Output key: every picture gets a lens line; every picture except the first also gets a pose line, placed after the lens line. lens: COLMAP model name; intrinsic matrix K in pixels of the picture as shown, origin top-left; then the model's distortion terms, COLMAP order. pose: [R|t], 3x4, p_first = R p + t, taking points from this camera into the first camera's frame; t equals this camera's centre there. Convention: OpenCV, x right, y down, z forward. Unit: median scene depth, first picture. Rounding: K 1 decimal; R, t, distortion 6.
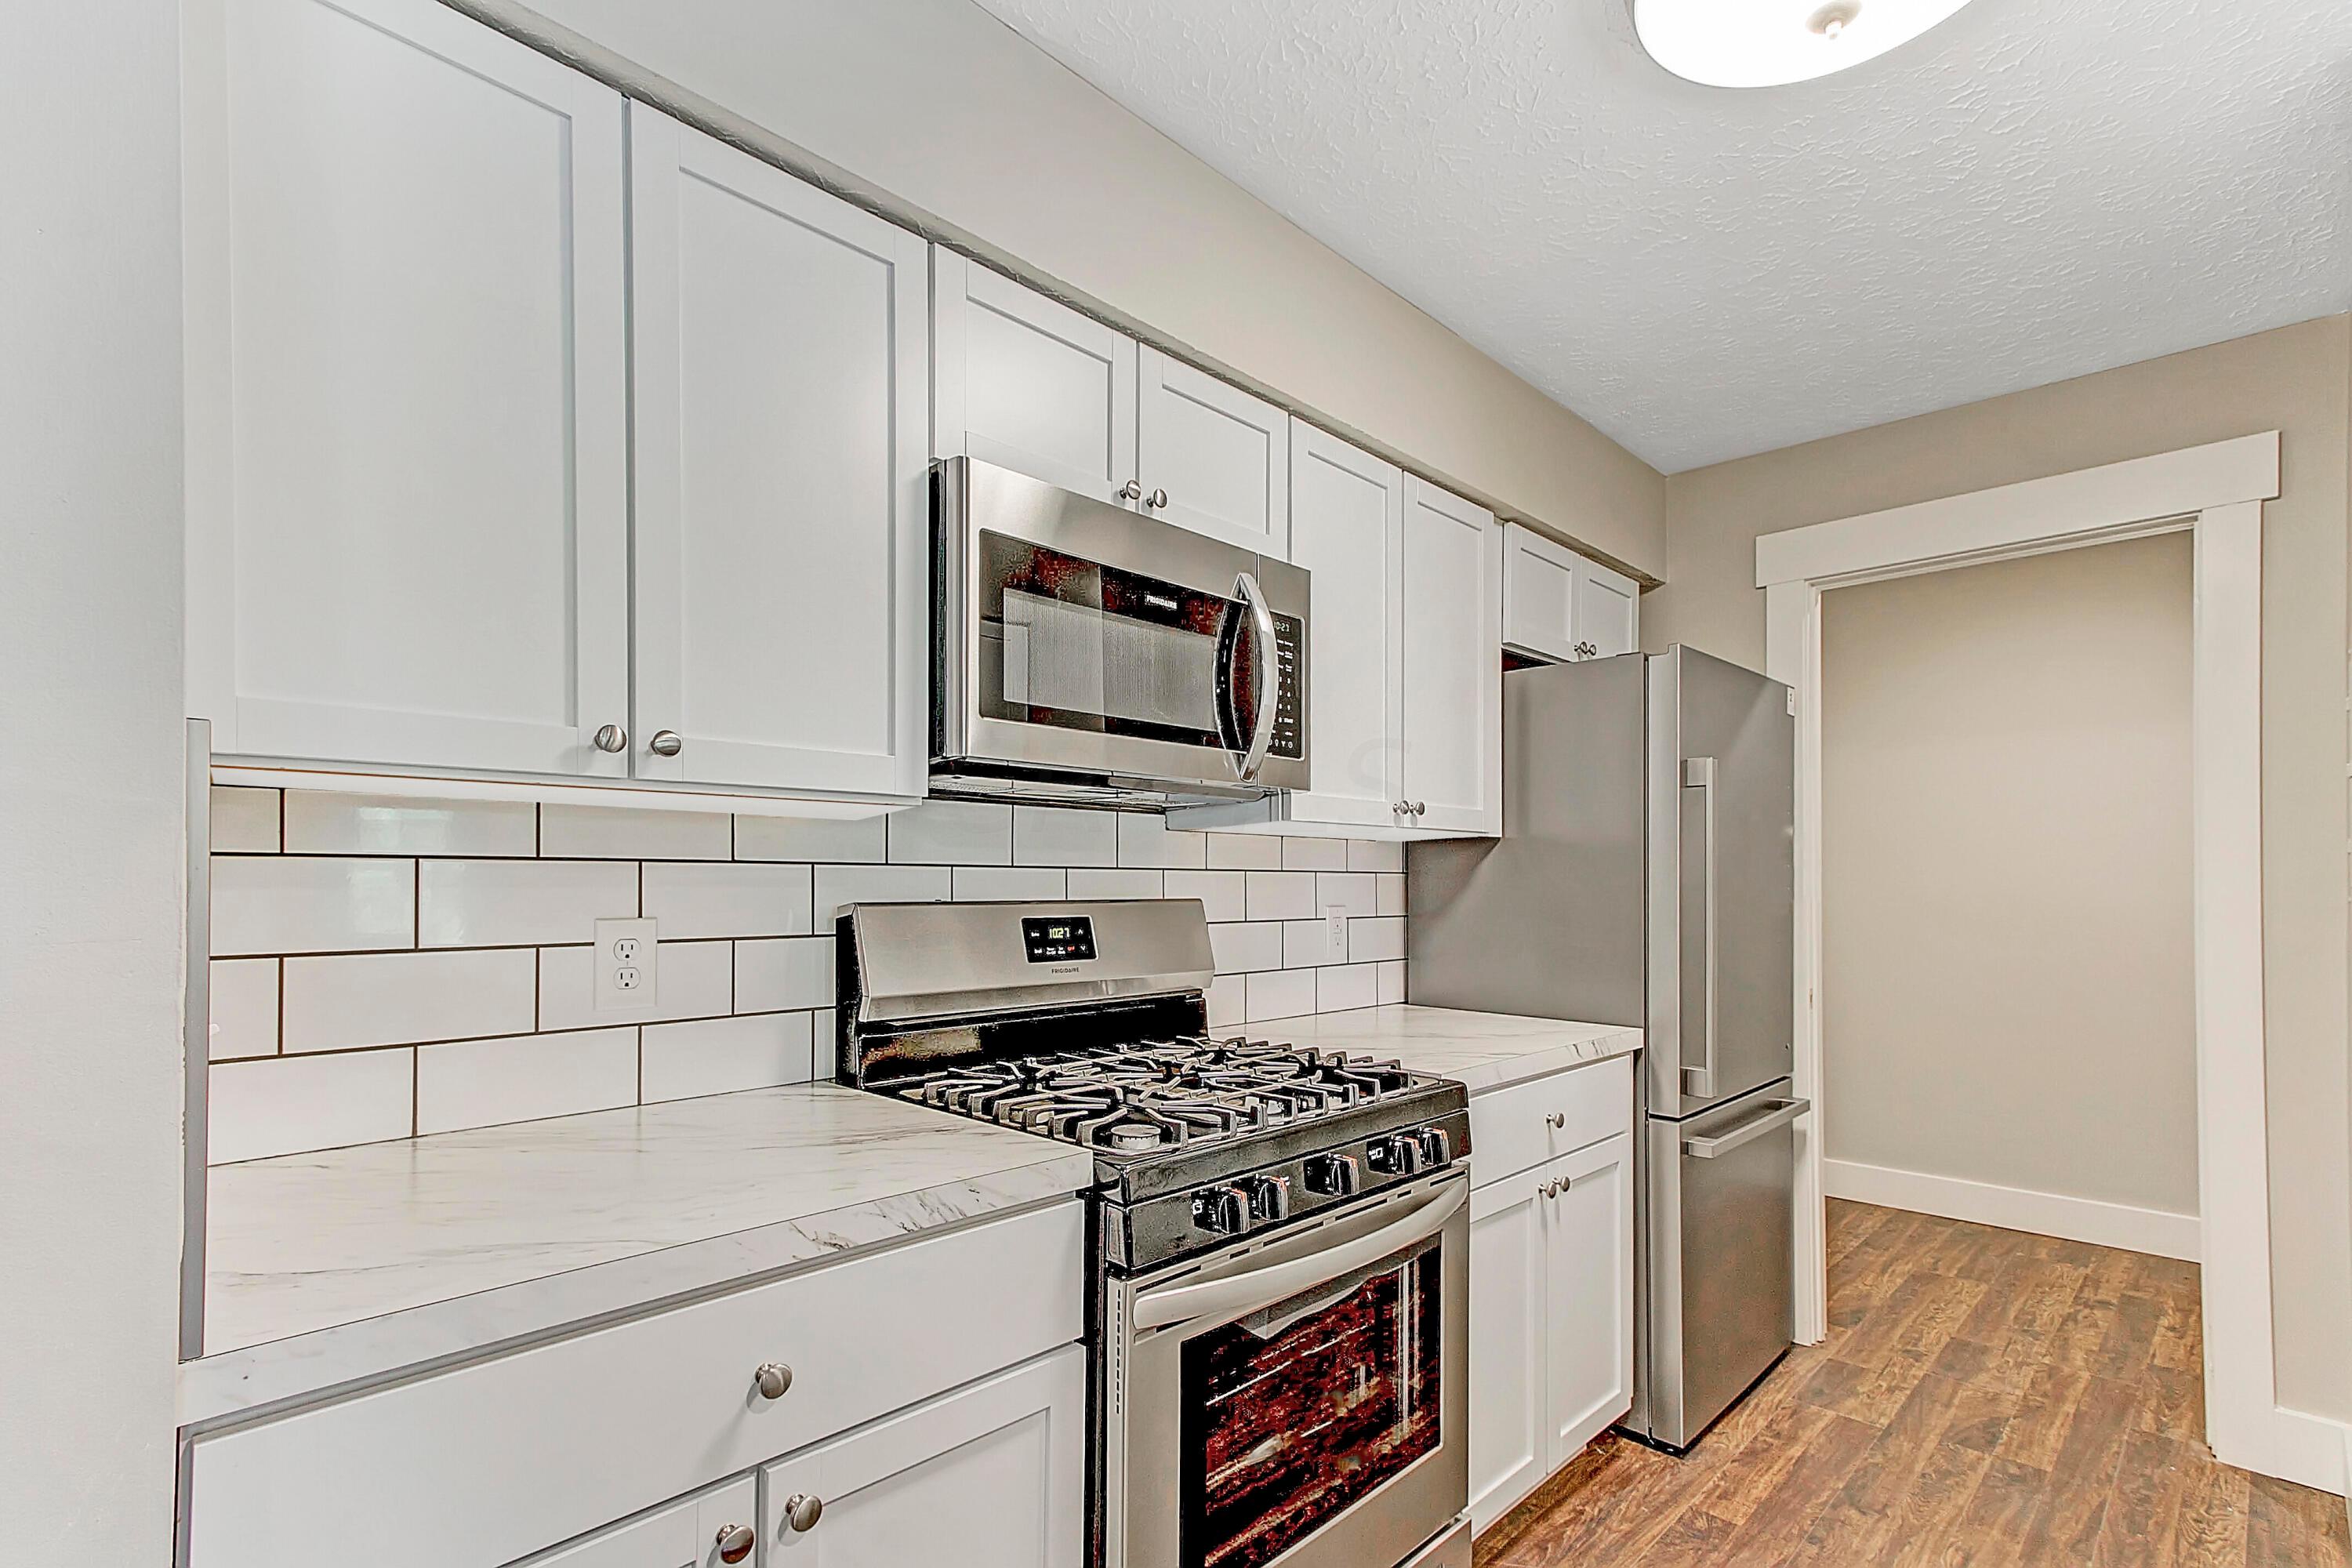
lens RADIAL K [[1099.9, 0, 1208.9], [0, 1099.9, 867.5], [0, 0, 1]] dist [0.024187, 0.001302]
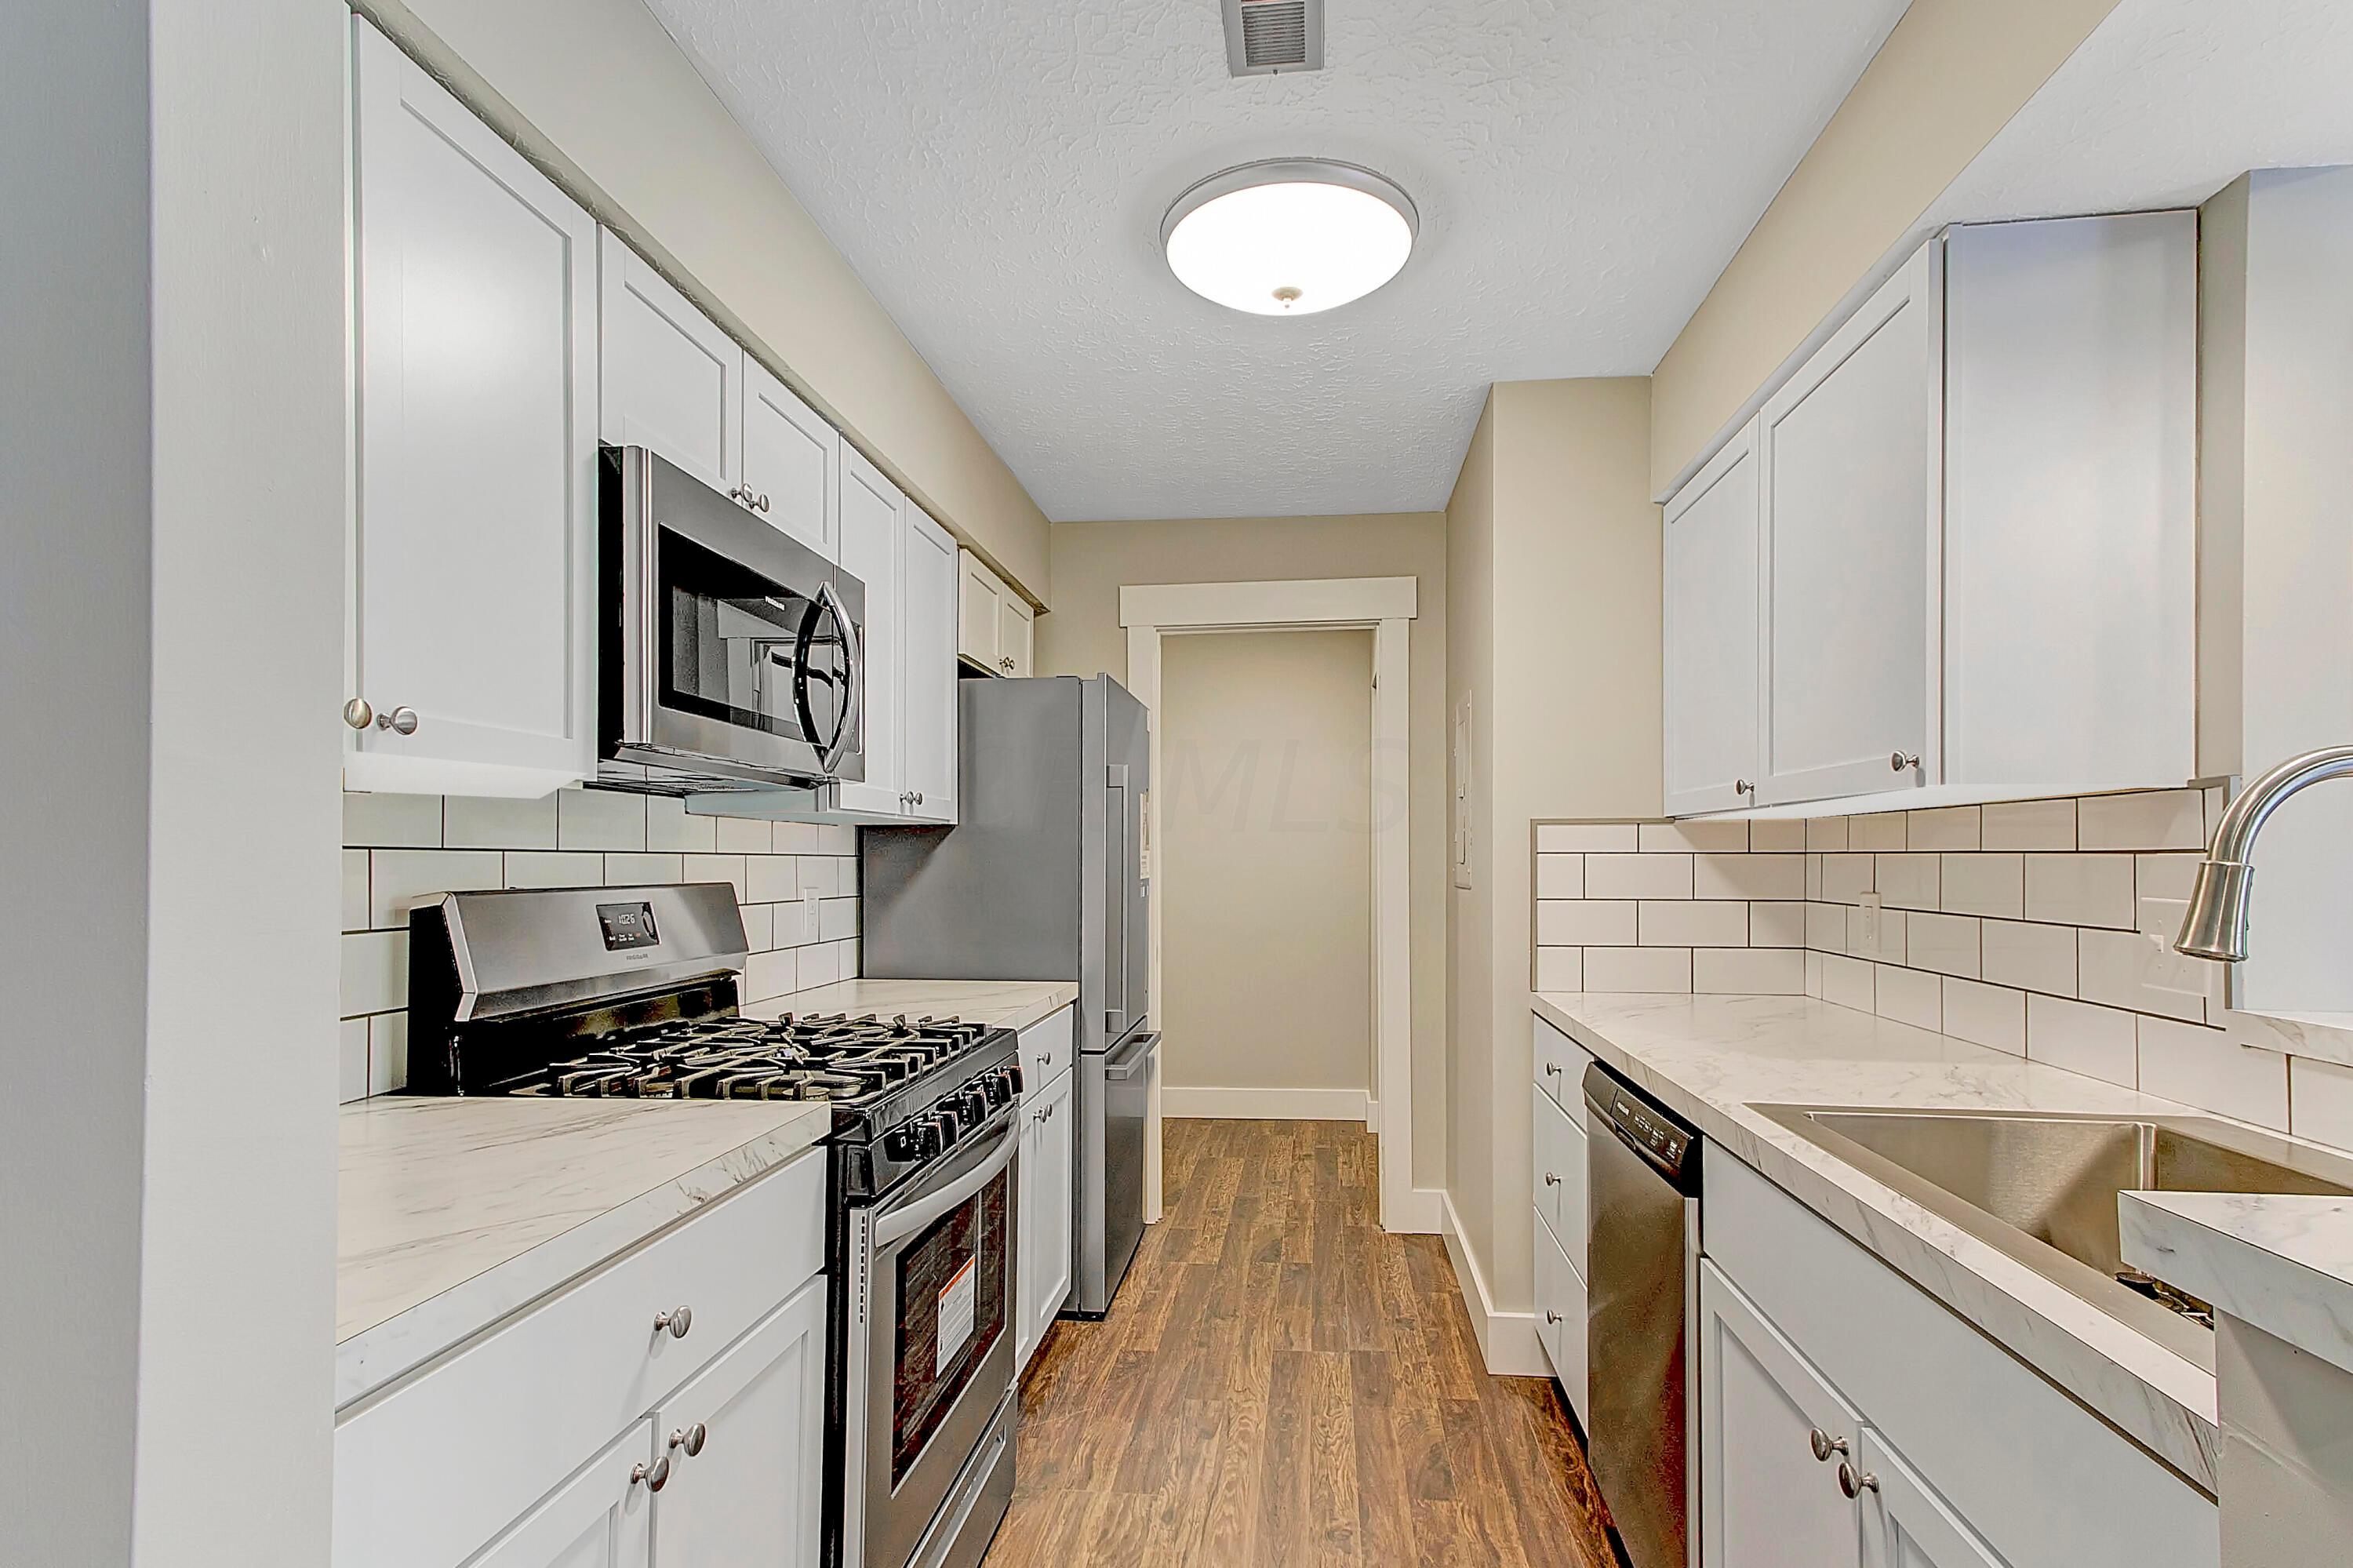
lens RADIAL K [[1120.1, 0, 1207.4], [0, 1120.1, 850.3], [0, 0, 1]] dist [0.030909, -0.000262]
pose [[0.792746, 0.001347, 0.609550, -0.288648], [-0.002505, 0.999996, 0.001048, -0.003592], [-0.609547, -0.002358, 0.792747, -0.091682]]
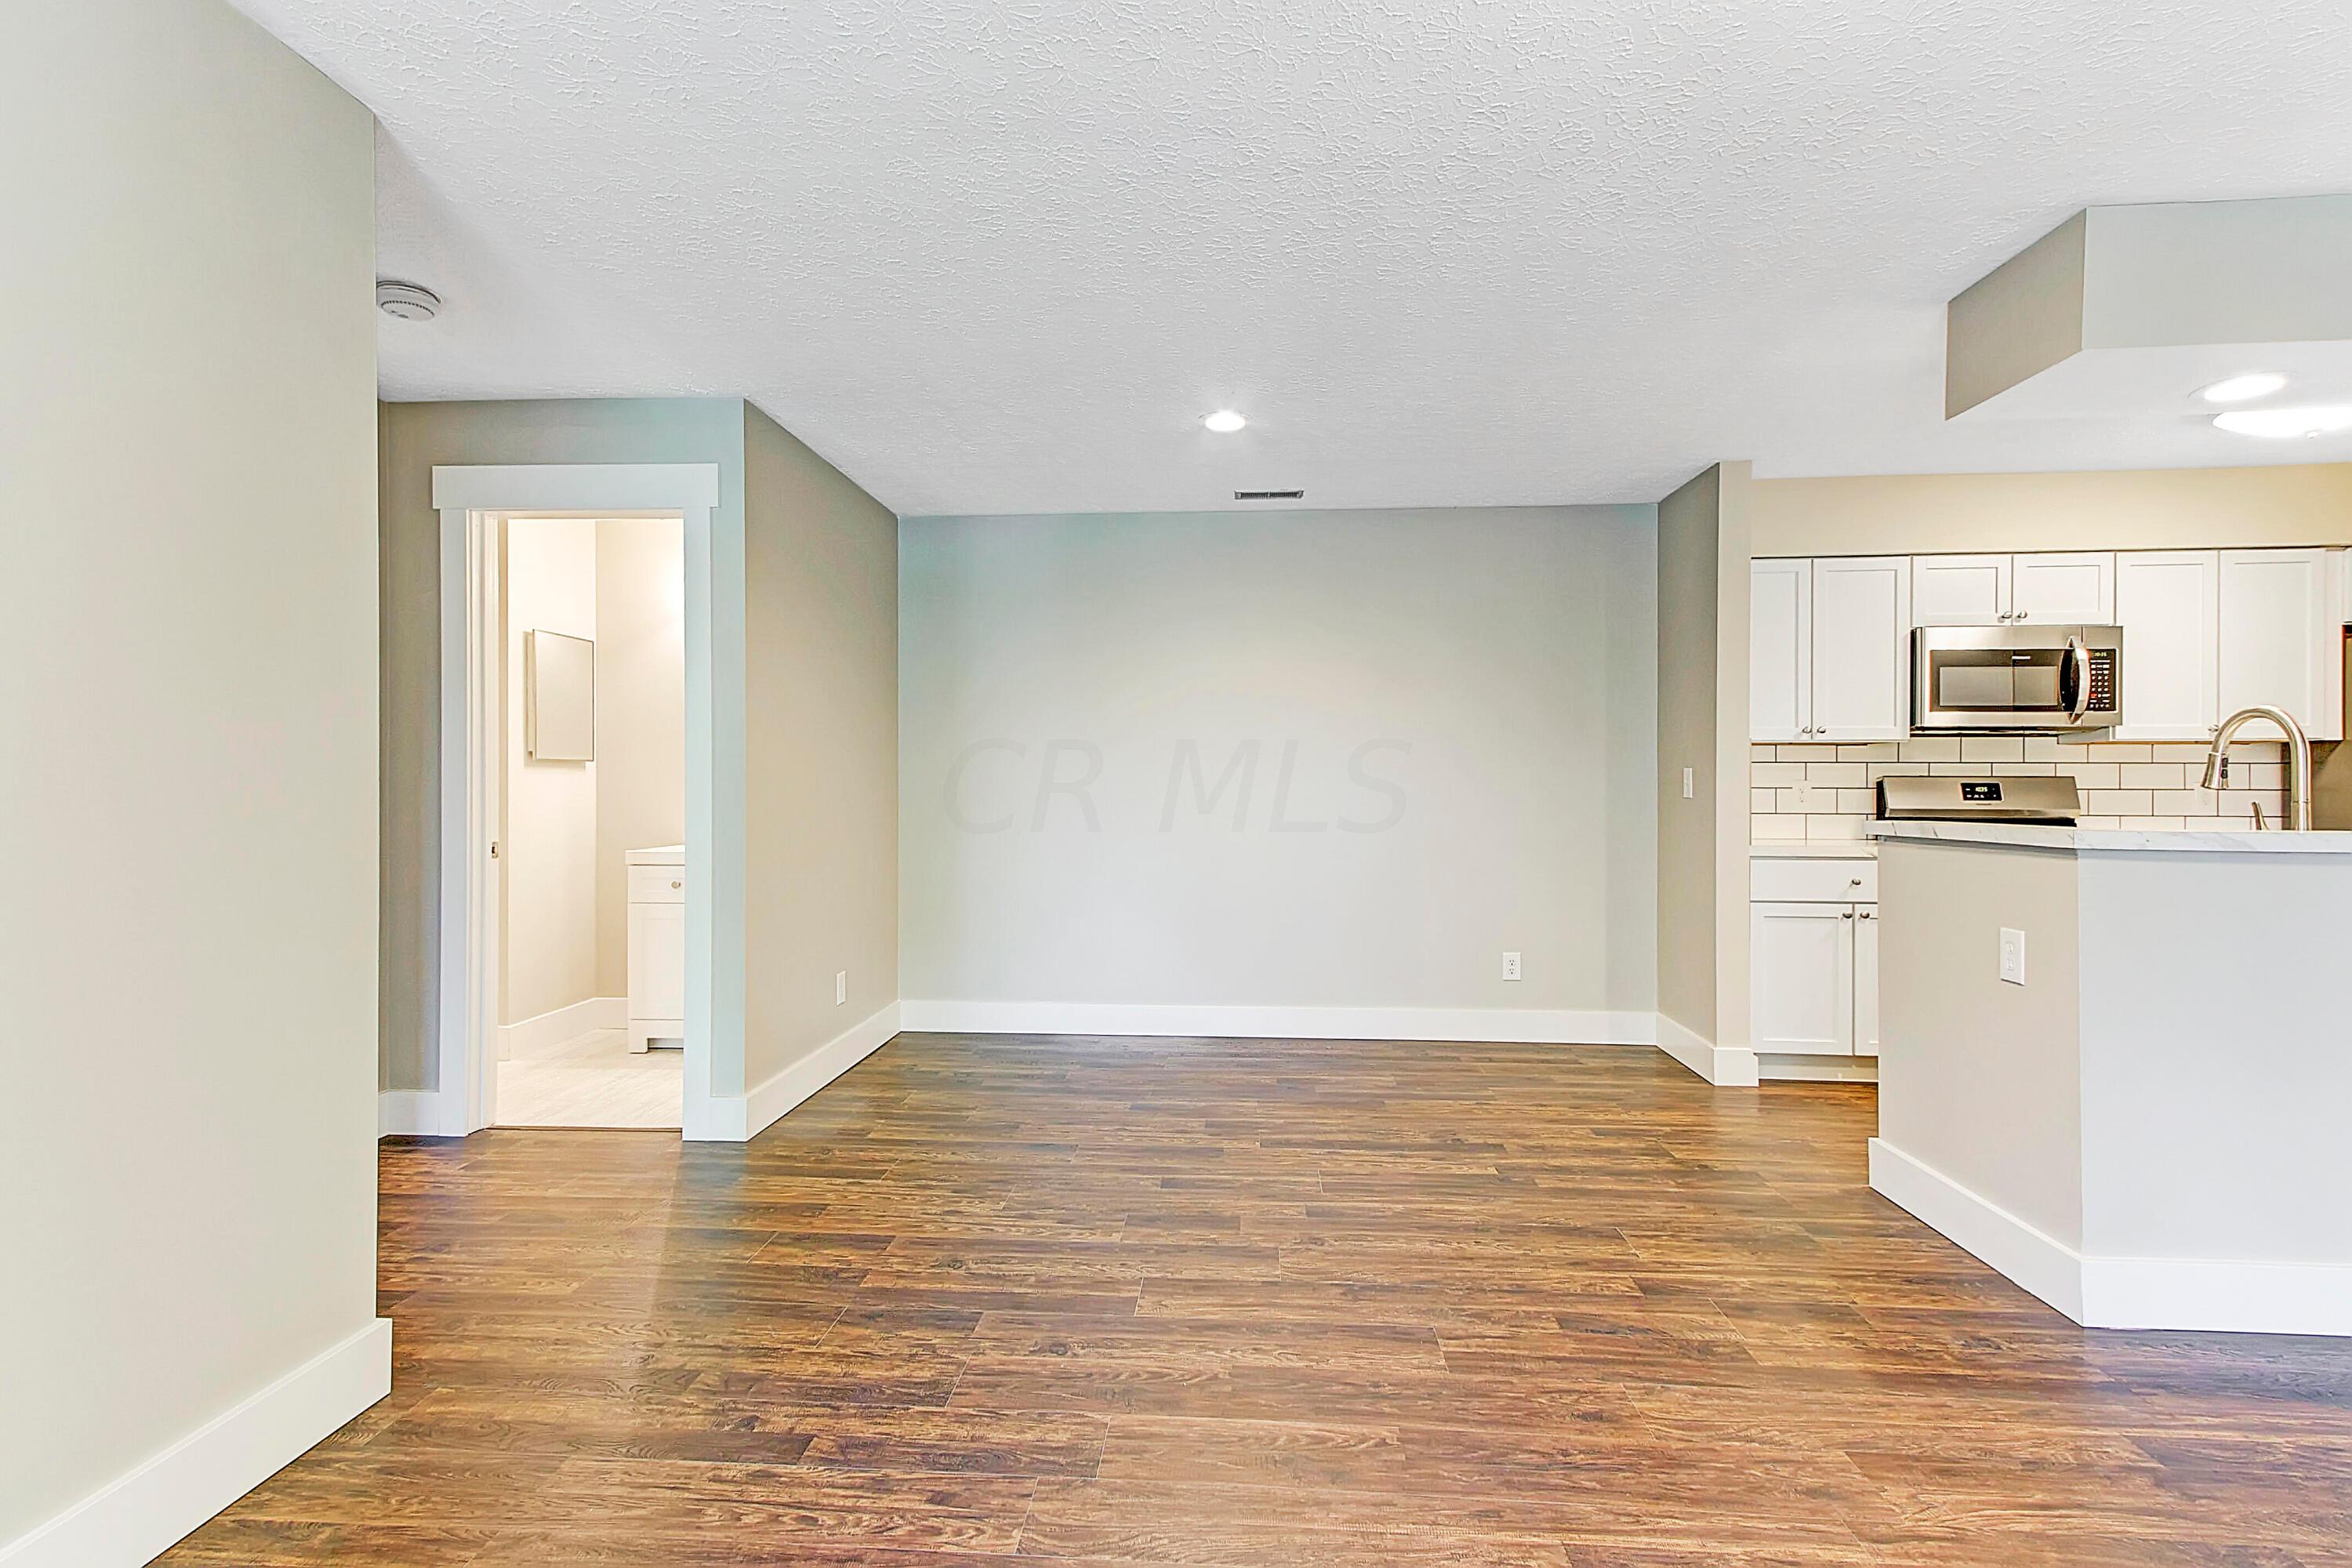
lens RADIAL K [[1119.6, 0, 1188.9], [0, 1119.6, 786.5], [0, 0, 1]] dist [0.030909, -0.000262]
pose [[0.624946, -0.001628, -0.780667, 0.626925], [0.006297, 0.999976, 0.002956, 0.030109], [0.780643, -0.006763, 0.624941, -1.665975]]
